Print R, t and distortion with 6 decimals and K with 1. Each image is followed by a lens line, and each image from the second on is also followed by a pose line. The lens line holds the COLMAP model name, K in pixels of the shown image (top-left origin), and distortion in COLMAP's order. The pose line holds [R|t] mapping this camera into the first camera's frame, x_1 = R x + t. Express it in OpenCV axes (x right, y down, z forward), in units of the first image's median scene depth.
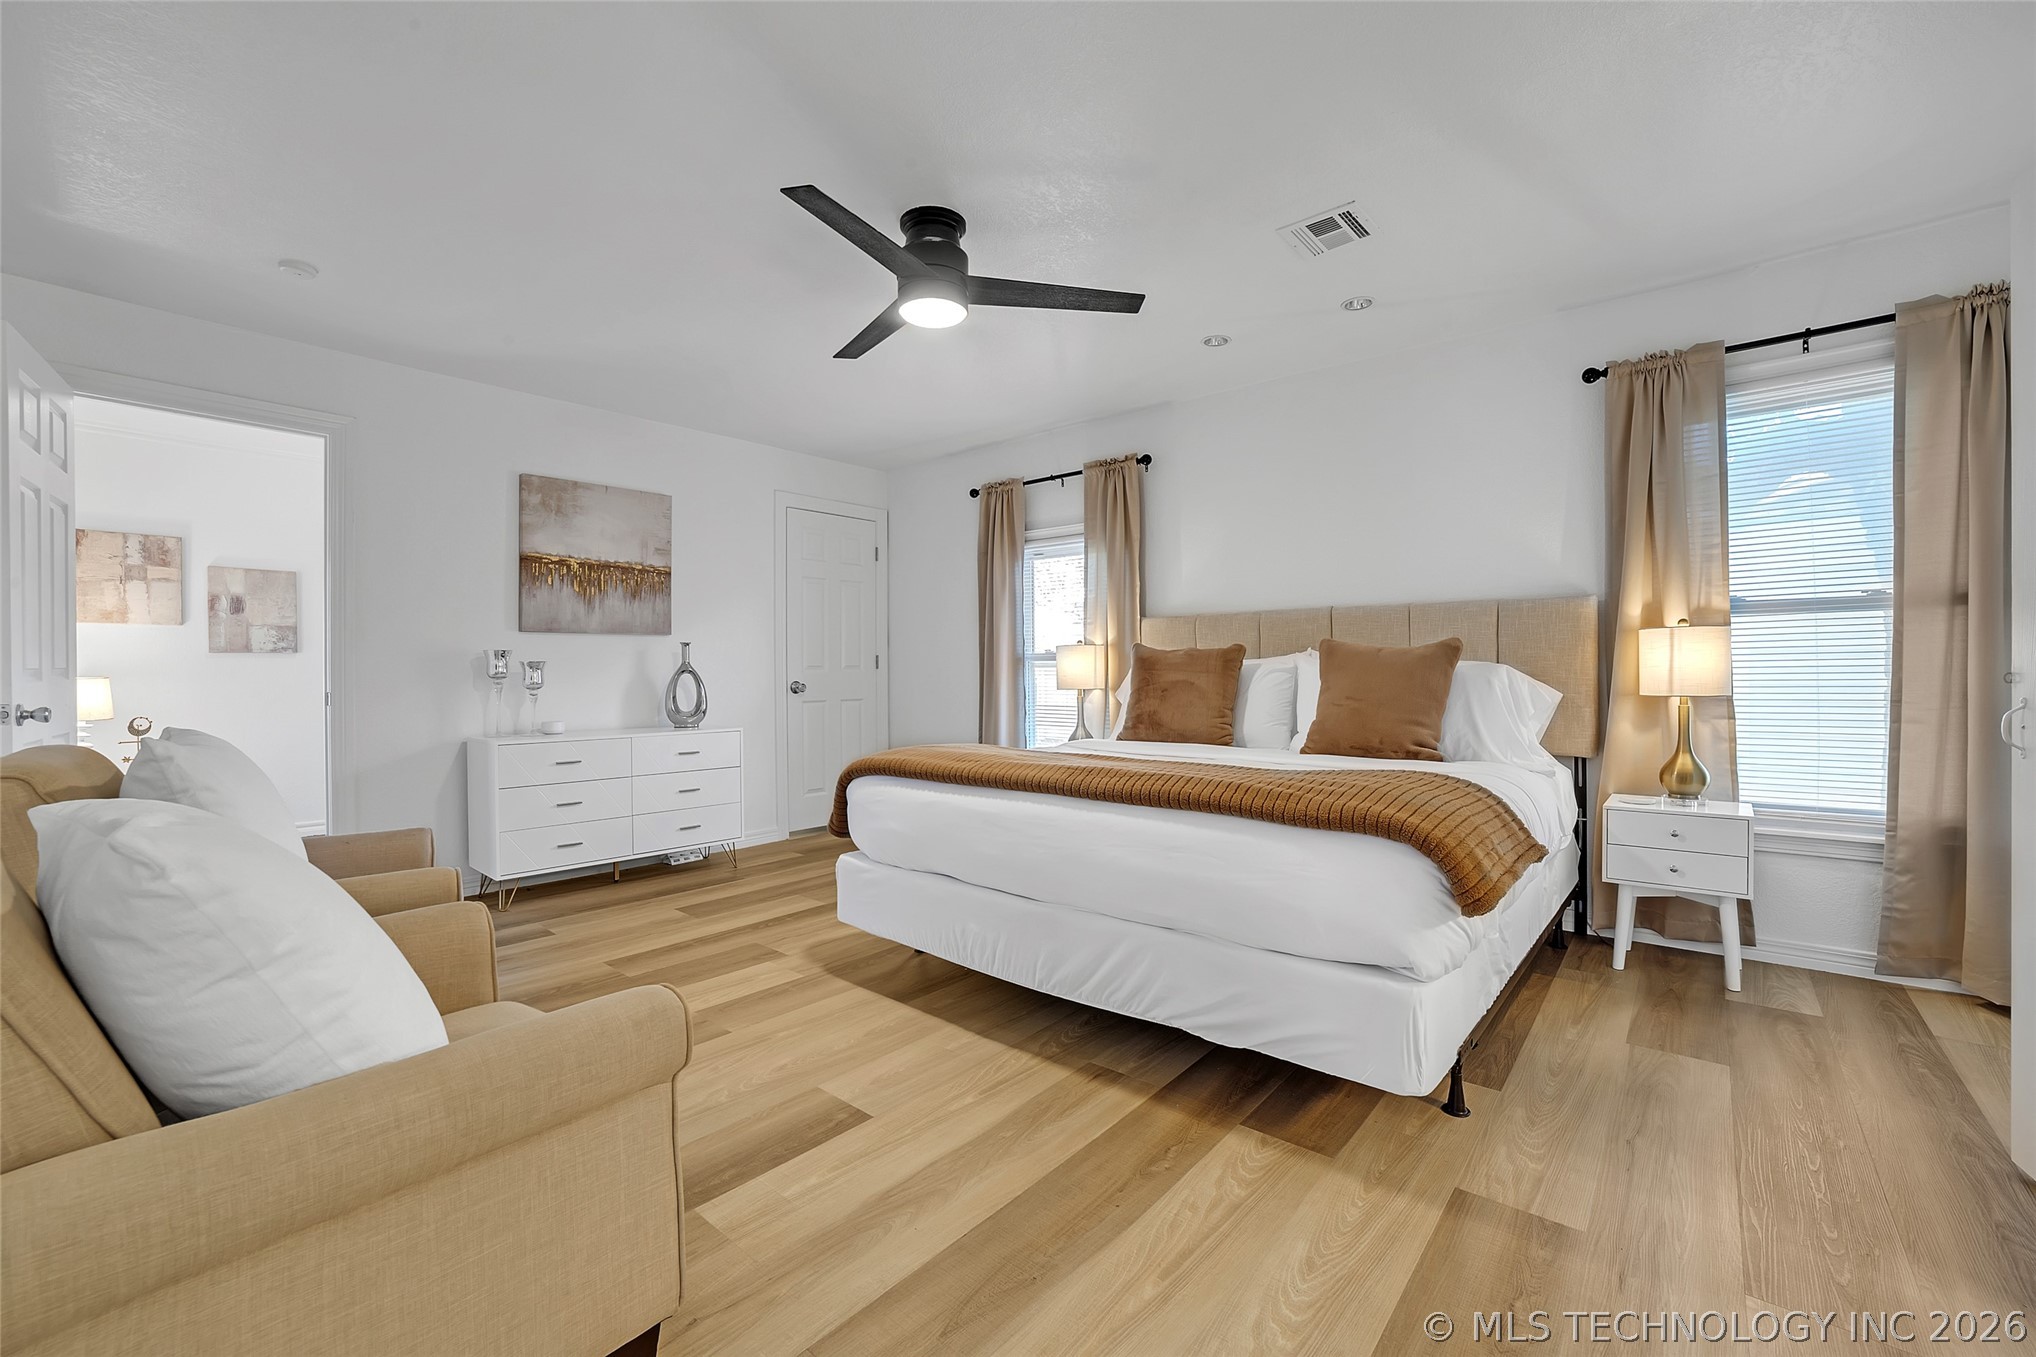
lens RADIAL K [[818.9, 0, 1018.0], [0, 818.9, 678.5], [0, 0, 1]] dist [-0.043415, 0.012322]
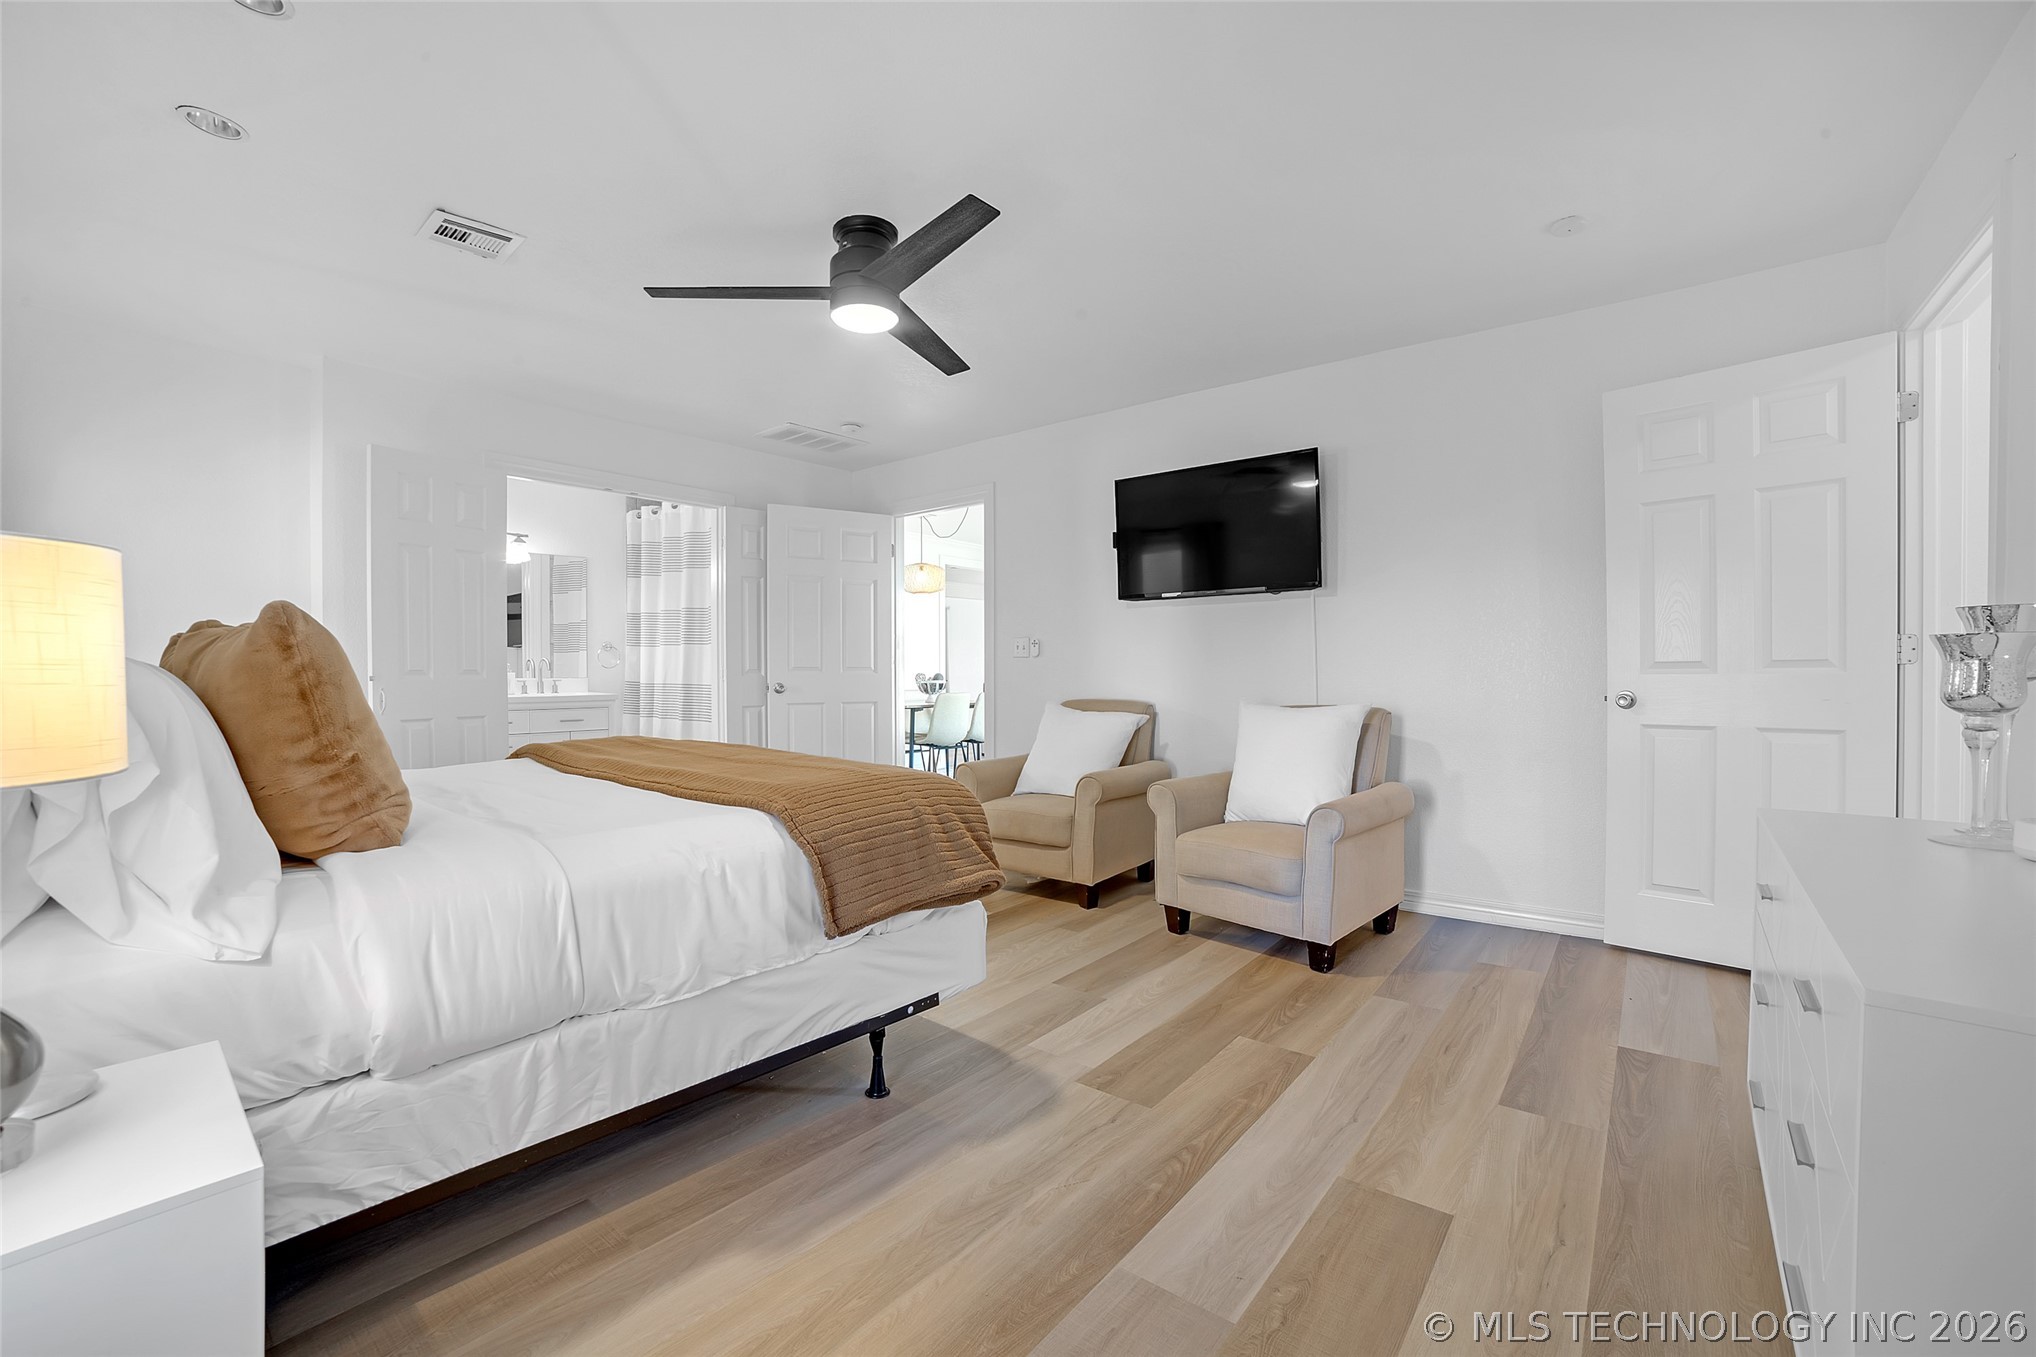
lens RADIAL K [[831.0, 0, 1029.7], [0, 831.0, 676.7], [0, 0, 1]] dist [-0.070011, 0.000104]
pose [[-0.999305, 0.009776, -0.035958, -0.225714], [0.009083, 0.999771, 0.019384, -0.015352], [0.036140, 0.019044, -0.999165, 1.710868]]
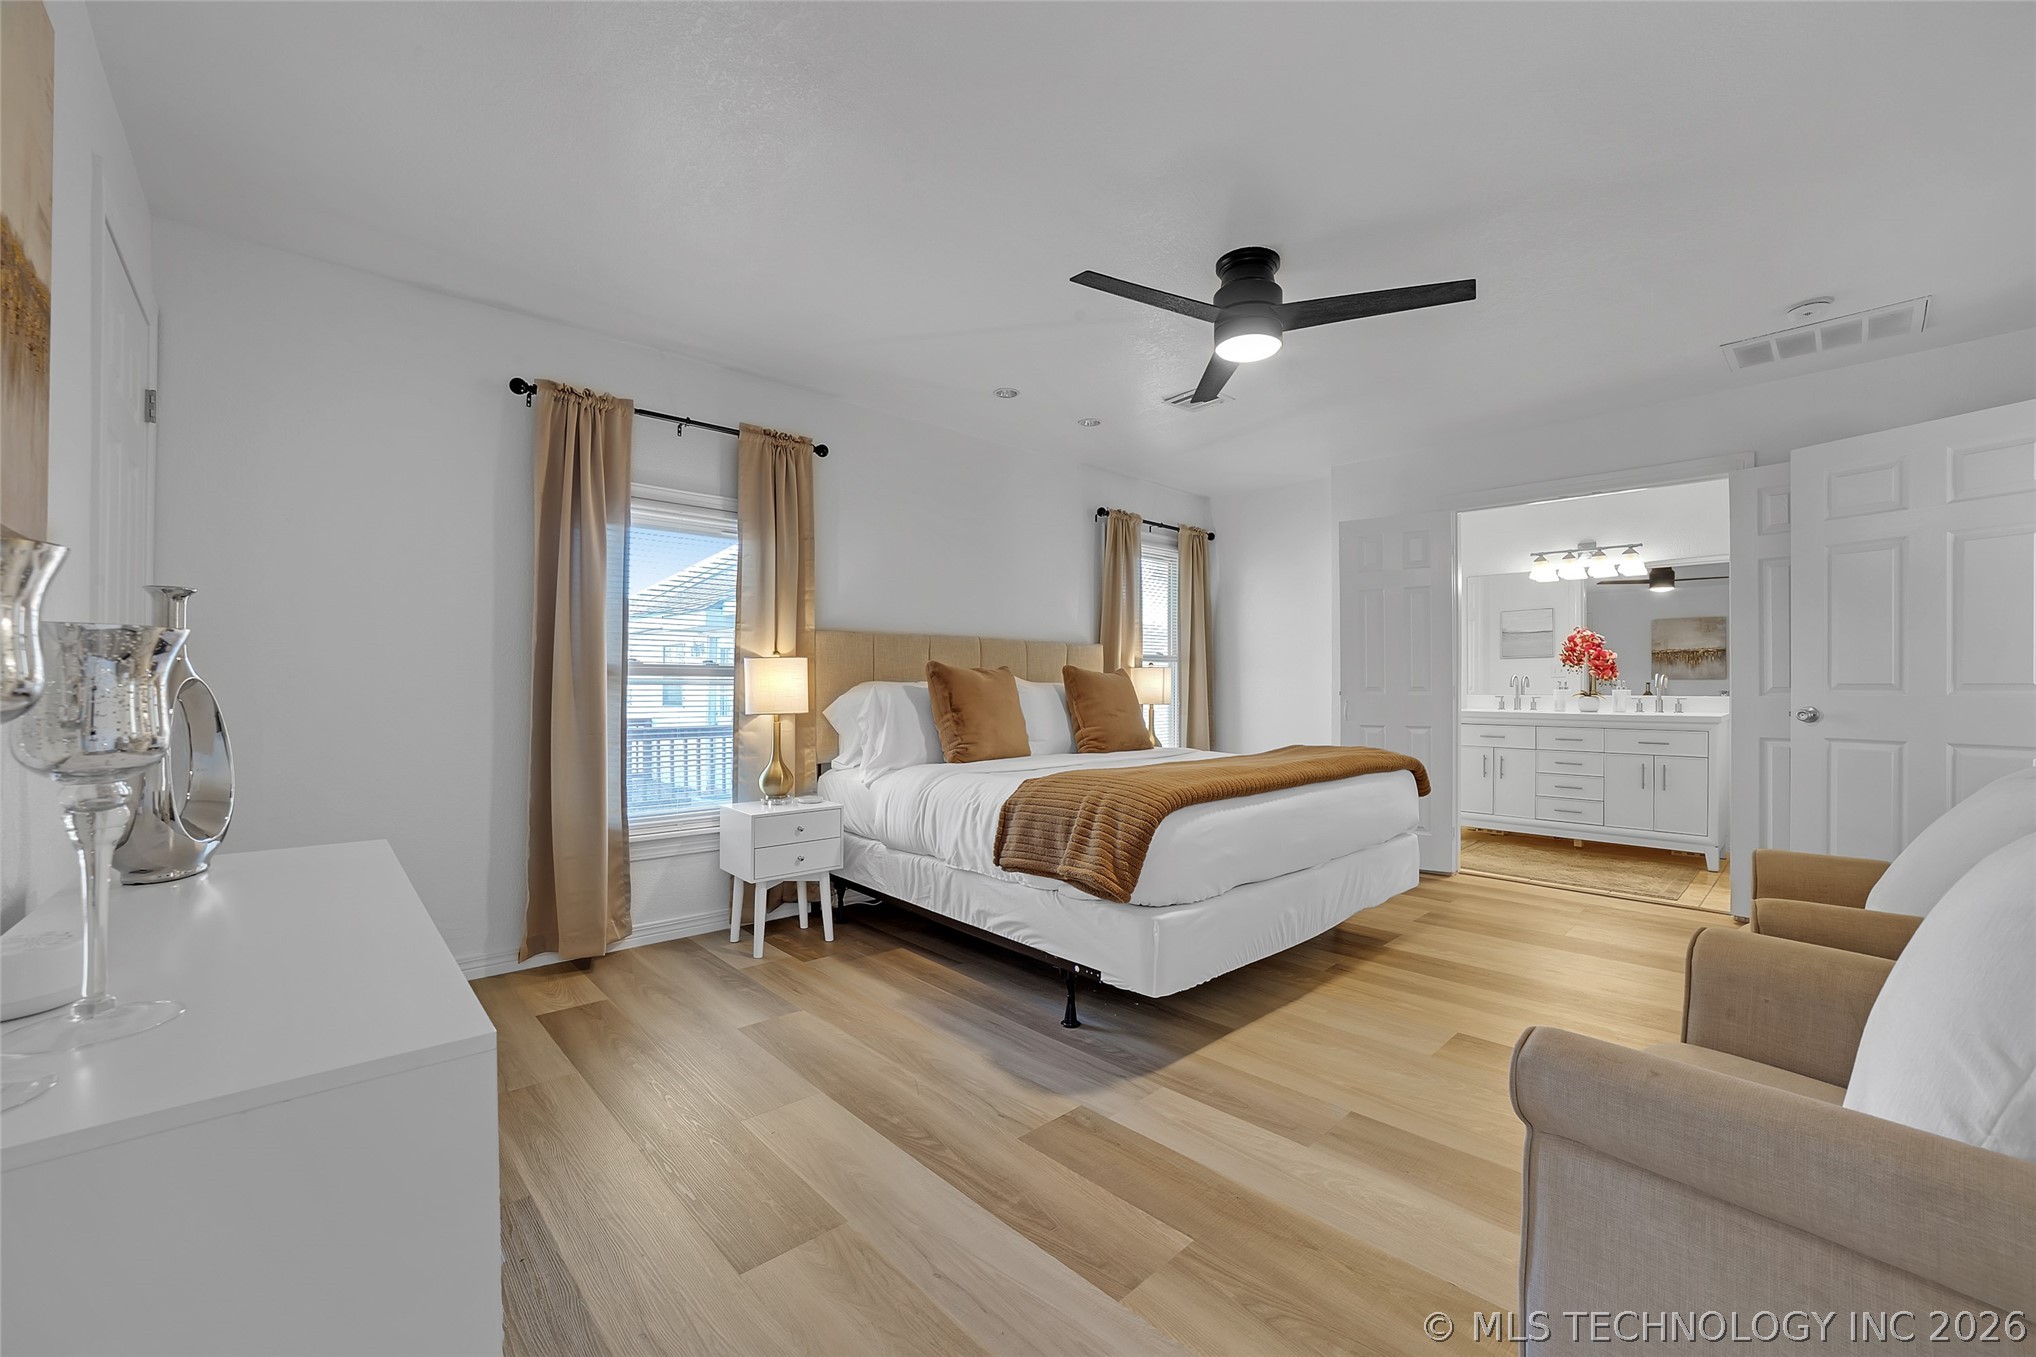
lens RADIAL K [[818.9, 0, 1018.0], [0, 818.9, 678.5], [0, 0, 1]] dist [-0.043415, 0.012322]
pose [[0.109647, 0.016707, 0.993830, -0.984890], [0.009820, 0.999792, -0.017891, -0.005722], [-0.993922, 0.011721, 0.109460, 0.990863]]
